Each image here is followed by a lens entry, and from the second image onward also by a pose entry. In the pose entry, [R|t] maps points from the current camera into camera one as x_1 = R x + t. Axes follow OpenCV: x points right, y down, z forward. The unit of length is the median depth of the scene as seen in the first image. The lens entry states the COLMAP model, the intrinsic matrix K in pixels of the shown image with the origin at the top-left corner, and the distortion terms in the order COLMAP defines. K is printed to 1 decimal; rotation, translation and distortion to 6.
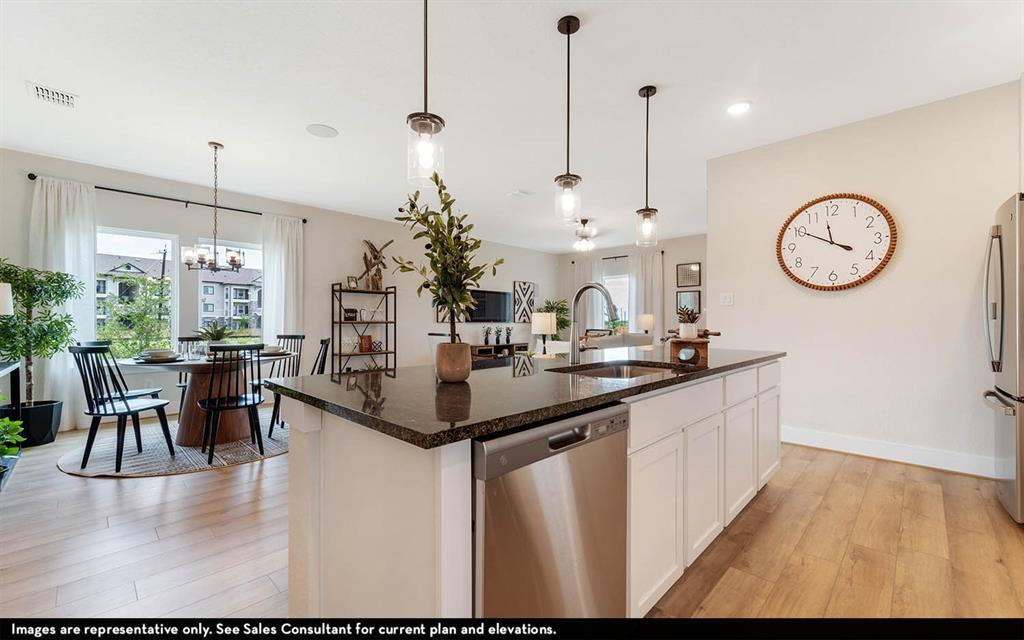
lens RADIAL K [[422.1, 0, 521.7], [0, 422.1, 319.2], [0, 0, 1]] dist [0.001152, -0.000535]
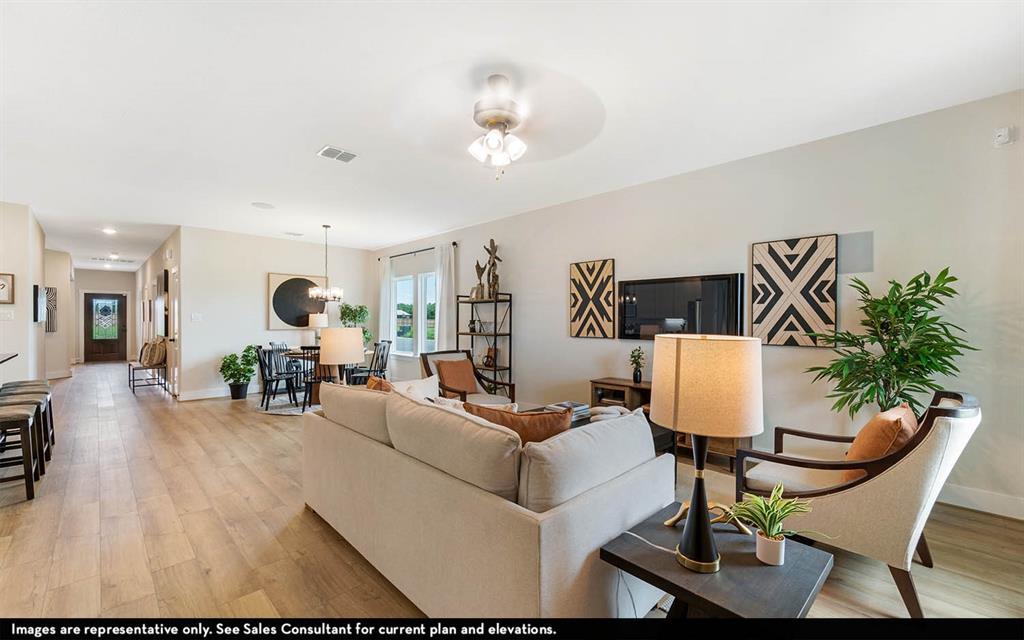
lens RADIAL K [[422.1, 0, 521.5], [0, 422.1, 322.7], [0, 0, 1]] dist [0.001152, -0.000535]
pose [[-0.018366, -0.002847, -0.999827, 0.565162], [-0.003112, 0.999991, -0.002790, -0.015495], [0.999826, 0.003060, -0.018375, 1.096843]]
